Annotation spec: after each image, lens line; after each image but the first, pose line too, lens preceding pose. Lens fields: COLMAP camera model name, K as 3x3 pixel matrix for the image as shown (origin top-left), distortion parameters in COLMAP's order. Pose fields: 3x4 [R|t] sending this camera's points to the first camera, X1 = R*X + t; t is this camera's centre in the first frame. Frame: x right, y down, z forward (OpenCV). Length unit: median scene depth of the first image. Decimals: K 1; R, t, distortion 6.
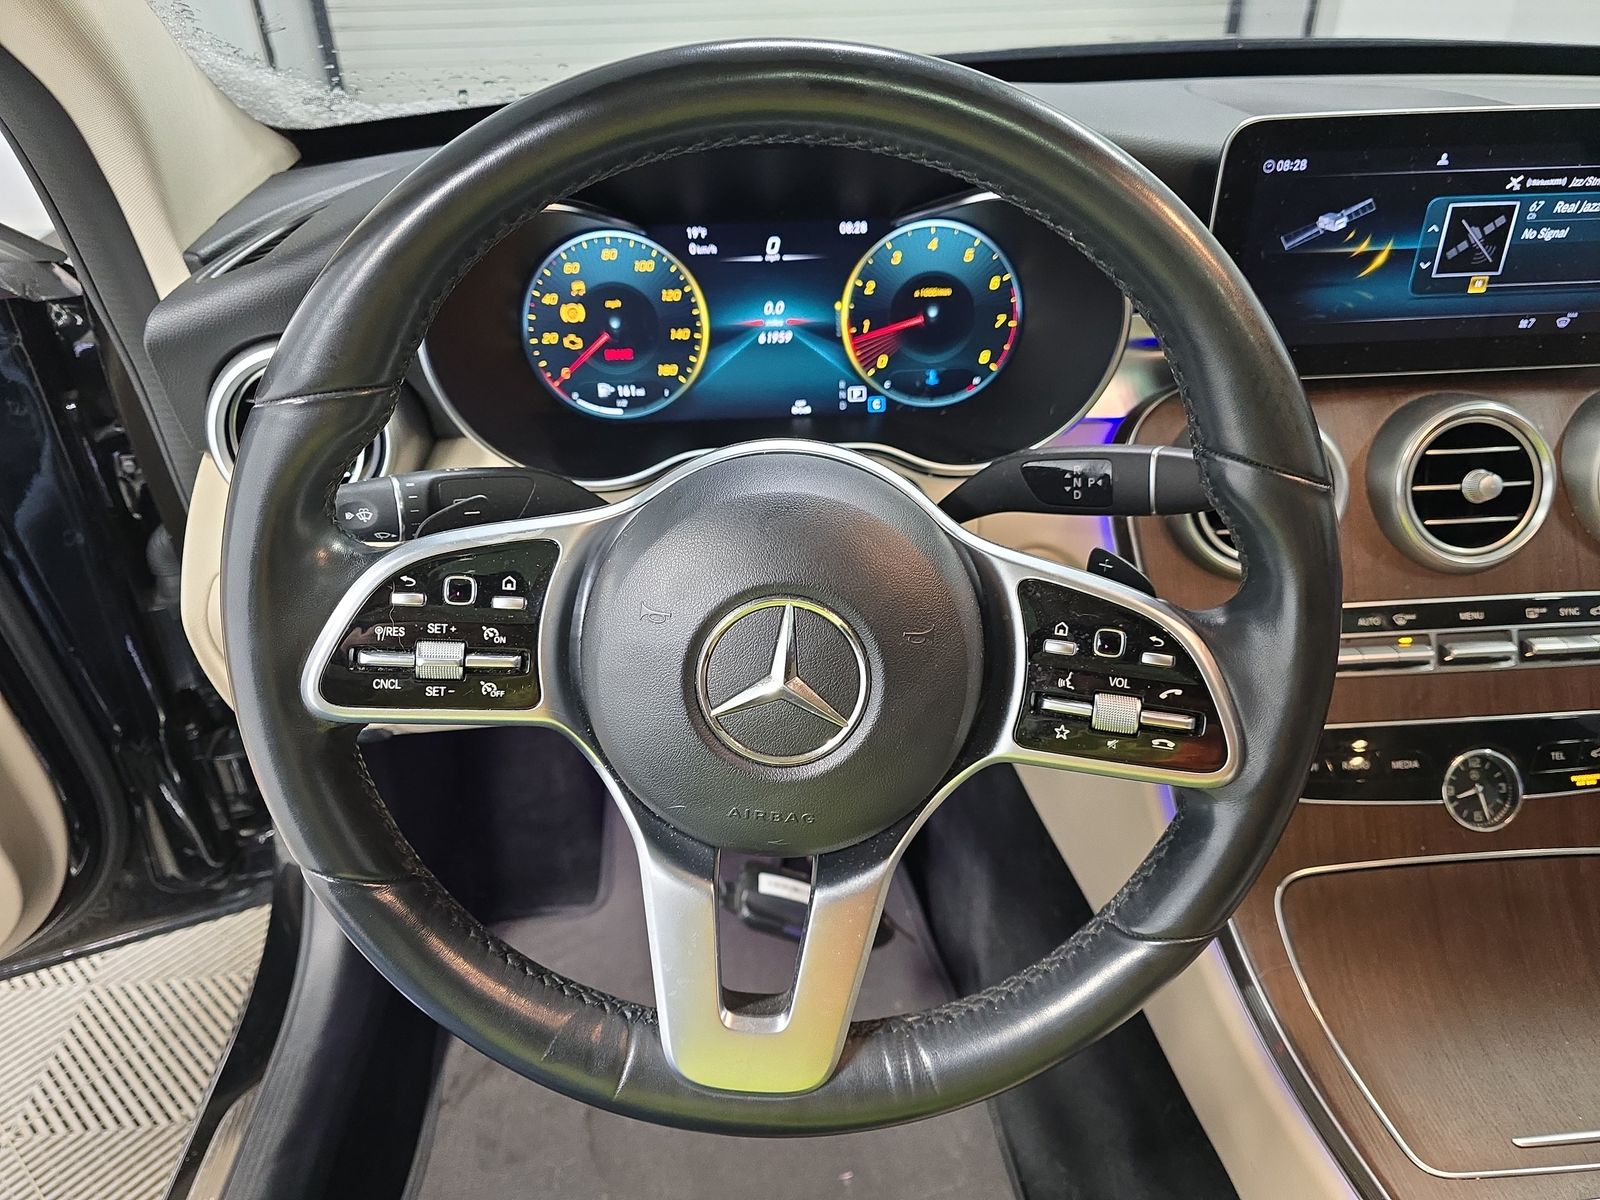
lens RADIAL K [[1041.2, 0, 800.0], [0, 1041.2, 600.0], [0, 0, 1]] dist [0.032555, -0.049864]
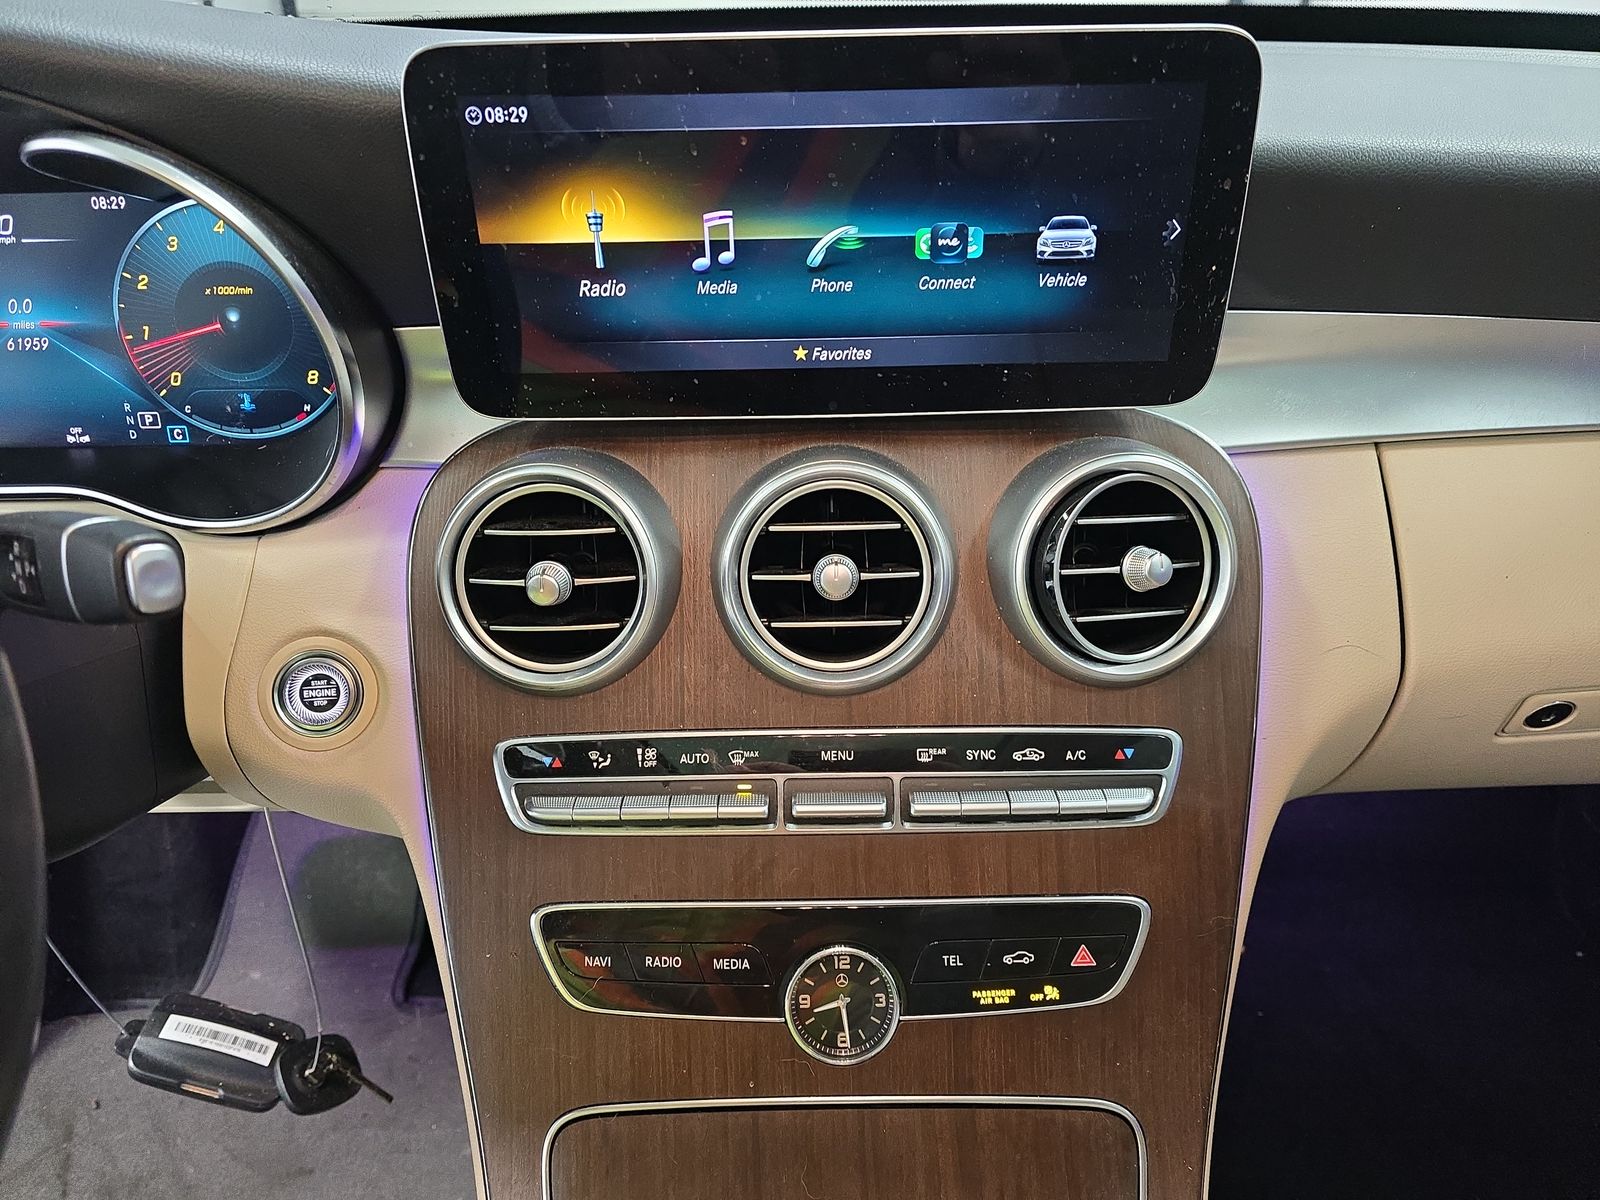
lens RADIAL K [[1041.2, 0, 800.0], [0, 1041.2, 600.0], [0, 0, 1]] dist [0.032555, -0.049864]
pose [[0.999089, 0.034533, -0.025086, 0.576475], [-0.035036, 0.999189, -0.019860, -0.070275], [0.024379, 0.020721, 0.999488, 0.259699]]
